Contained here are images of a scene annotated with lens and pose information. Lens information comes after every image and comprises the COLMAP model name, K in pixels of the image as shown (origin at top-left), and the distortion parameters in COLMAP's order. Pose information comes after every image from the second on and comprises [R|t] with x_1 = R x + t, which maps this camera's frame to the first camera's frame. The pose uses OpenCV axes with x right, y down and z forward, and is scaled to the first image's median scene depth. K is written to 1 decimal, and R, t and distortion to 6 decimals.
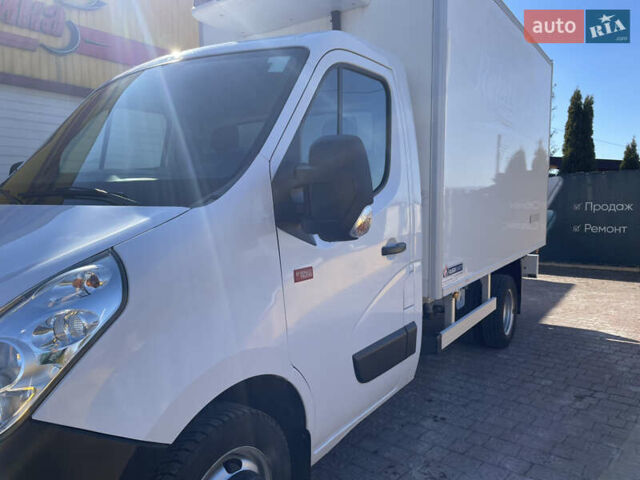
lens RADIAL K [[483.1, 0, 317.7], [0, 483.1, 235.7], [0, 0, 1]] dist [0.074914, -0.103849]
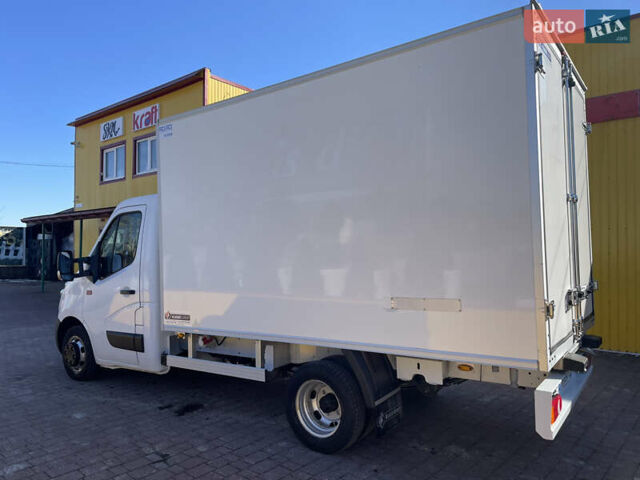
lens RADIAL K [[483.1, 0, 317.7], [0, 483.1, 235.7], [0, 0, 1]] dist [0.074914, -0.103849]
pose [[-0.025514, -0.027577, -0.999294, 1.822219], [-0.056457, 0.998064, -0.026102, -0.168866], [0.998079, 0.055751, -0.027022, 1.502130]]
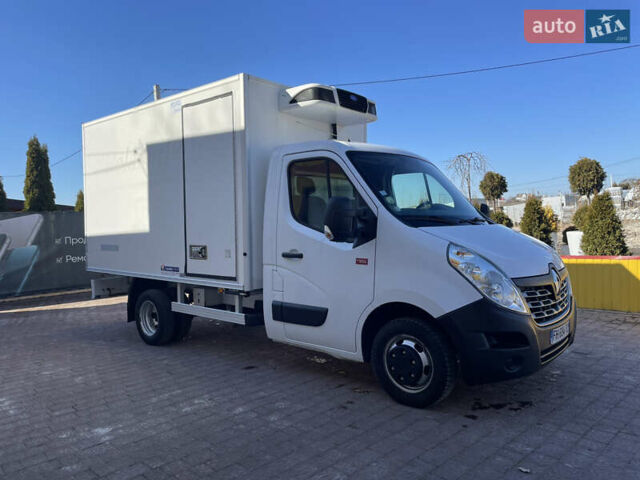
lens RADIAL K [[483.1, 0, 317.7], [0, 483.1, 235.7], [0, 0, 1]] dist [0.074914, -0.103849]
pose [[0.116717, -0.019102, 0.992982, -1.817443], [0.099435, 0.995016, 0.007453, -0.070058], [-0.988175, 0.097867, 0.118035, 0.923391]]
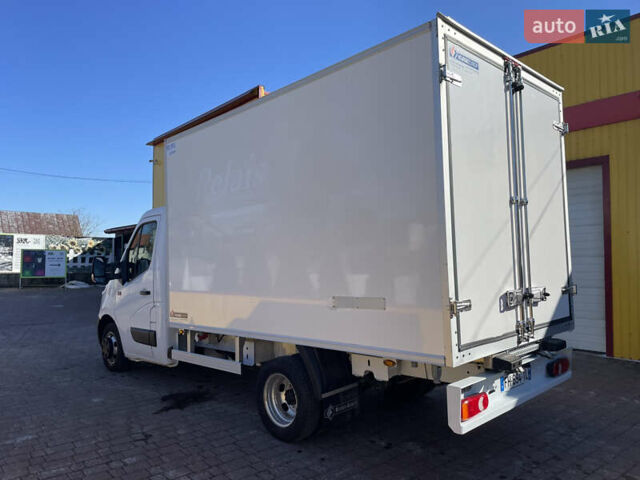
lens RADIAL K [[483.3, 0, 319.6], [0, 483.3, 236.4], [0, 0, 1]] dist [0.075116, -0.104462]
pose [[-0.193204, -0.042220, -0.980250, 1.884522], [-0.051952, 0.998112, -0.032750, -0.173671], [0.979782, 0.044598, -0.195033, 1.838893]]
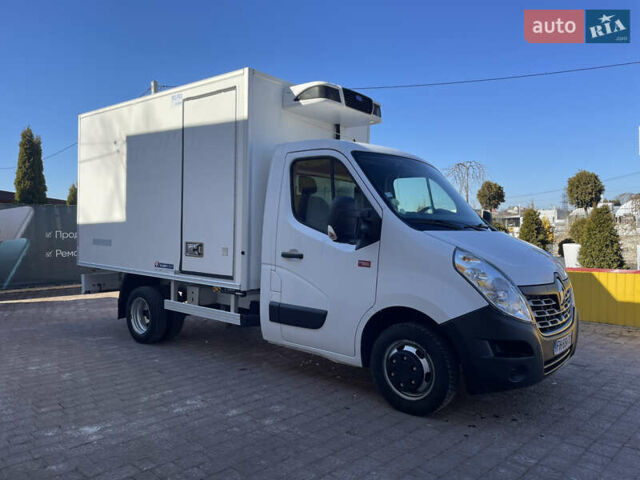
lens RADIAL K [[483.3, 0, 319.6], [0, 483.3, 236.4], [0, 0, 1]] dist [0.075116, -0.104462]
pose [[0.097031, -0.006211, 0.995262, -1.789859], [0.062418, 0.998050, 0.000143, -0.058946], [-0.993322, 0.062109, 0.097229, 0.954678]]
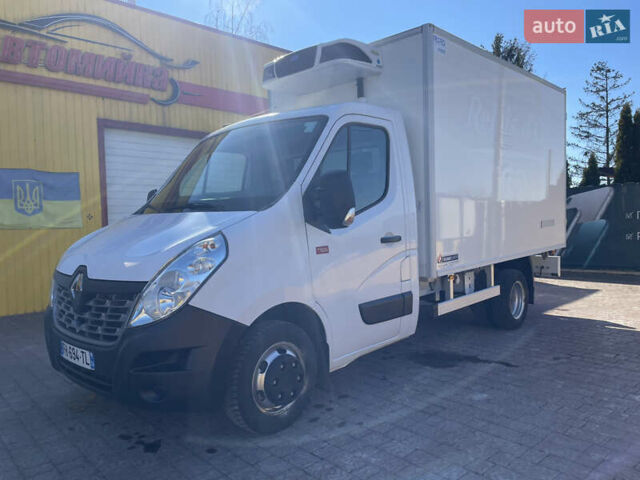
lens RADIAL K [[483.1, 0, 317.7], [0, 483.1, 235.7], [0, 0, 1]] dist [0.074914, -0.103849]
pose [[0.988102, -0.016102, -0.152952, 0.130283], [0.010307, 0.999201, -0.038608, 0.056960], [0.153451, 0.036573, 0.987479, -0.420076]]
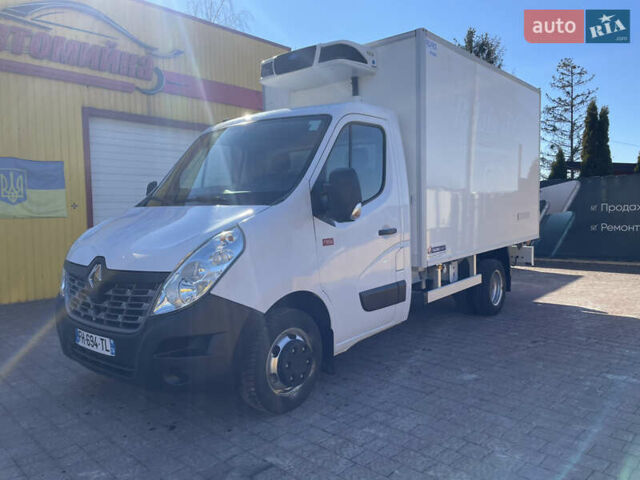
lens RADIAL K [[482.5, 0, 320.6], [0, 482.5, 230.1], [0, 0, 1]] dist [0.078464, -0.109191]
pose [[0.995940, -0.010164, -0.089447, 0.063543], [0.007867, 0.999631, -0.026005, 0.049213], [0.089678, 0.025196, 0.995652, -0.495630]]
